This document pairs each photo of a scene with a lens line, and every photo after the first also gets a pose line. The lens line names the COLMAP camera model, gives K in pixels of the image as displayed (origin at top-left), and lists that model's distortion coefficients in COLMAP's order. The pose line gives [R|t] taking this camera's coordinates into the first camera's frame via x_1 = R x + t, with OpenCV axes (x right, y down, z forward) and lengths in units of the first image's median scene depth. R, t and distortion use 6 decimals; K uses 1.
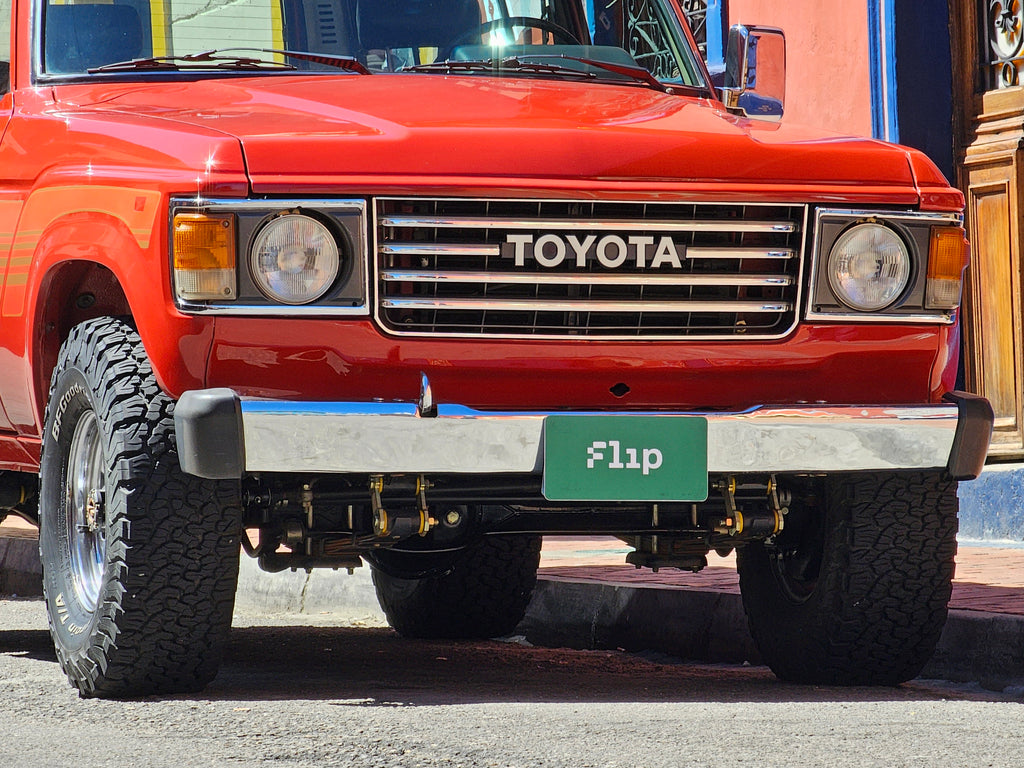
lens RADIAL K [[7149.4, 0, 497.5], [0, 7149.4, 323.7], [0, 0, 1]] dist [1.011548, 0.000000]
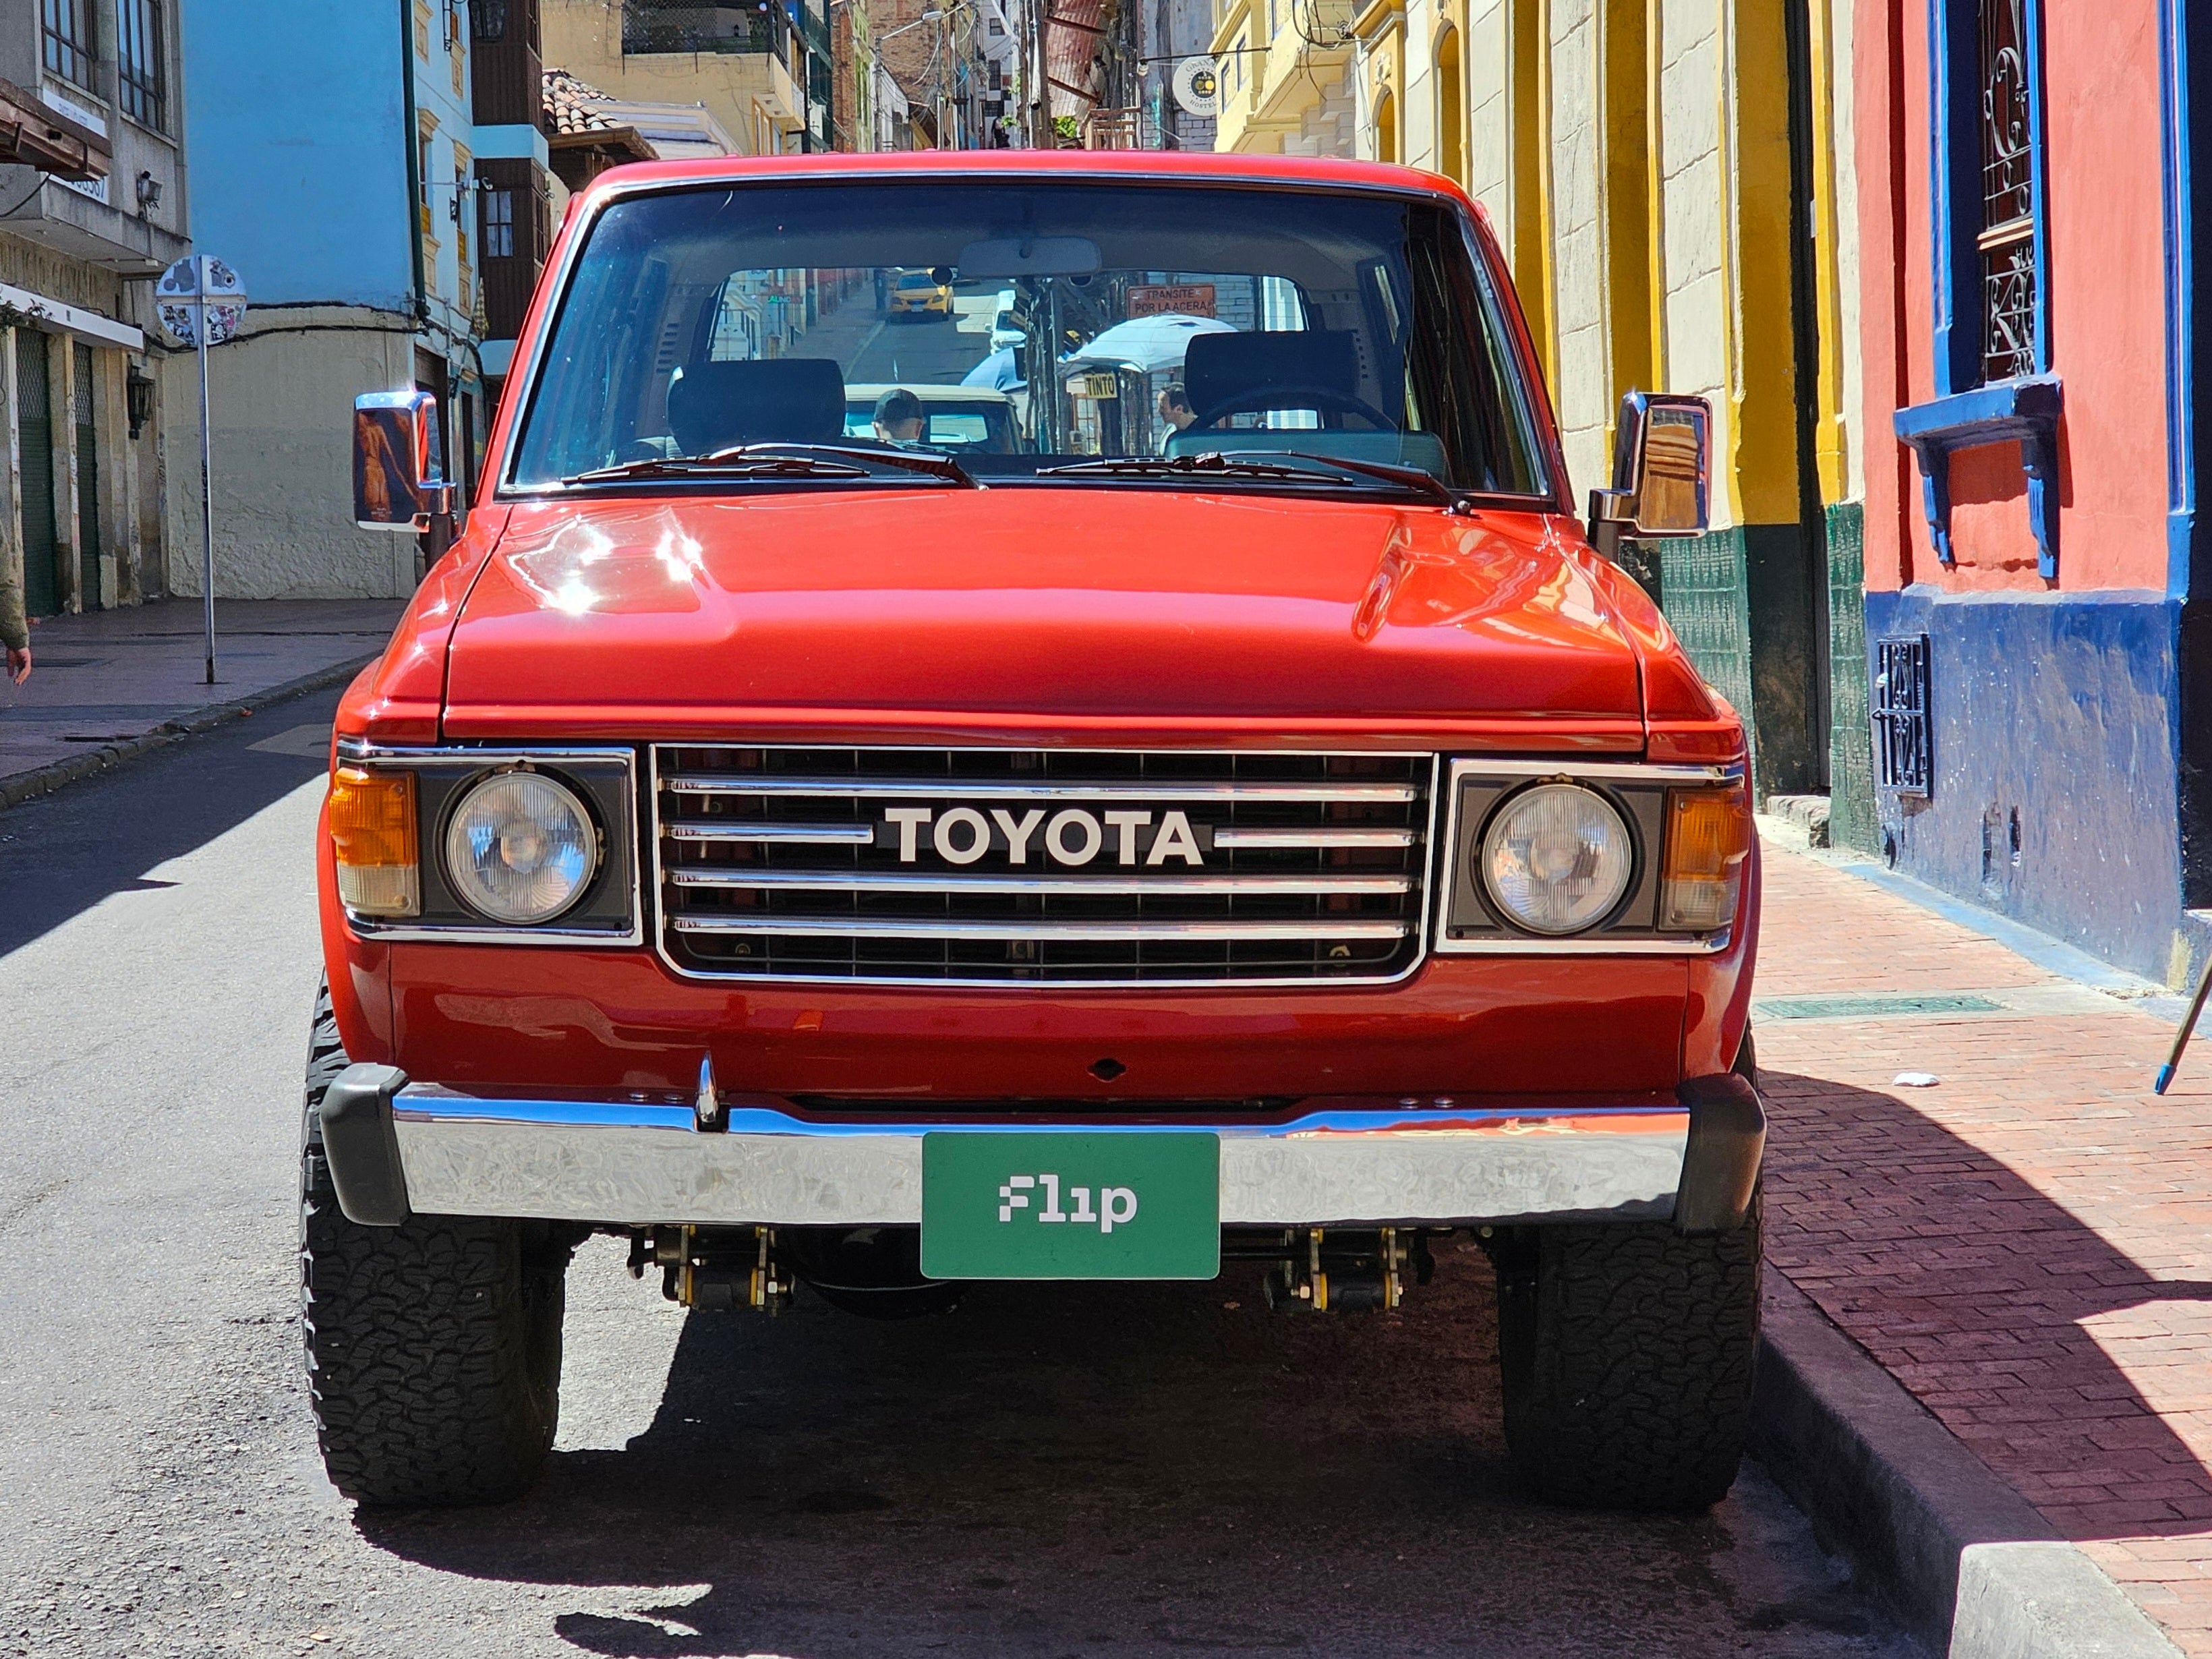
lens RADIAL K [[4857.7, 0, 1017.1], [0, 4857.7, 836.5], [0, 0, 1]] dist [0.014959, 0.000000]
pose [[0.956474, 0.024339, -0.290801, 0.125388], [-0.000782, 0.996726, 0.080848, -0.041788], [0.291816, -0.077102, 0.953362, 0.622506]]
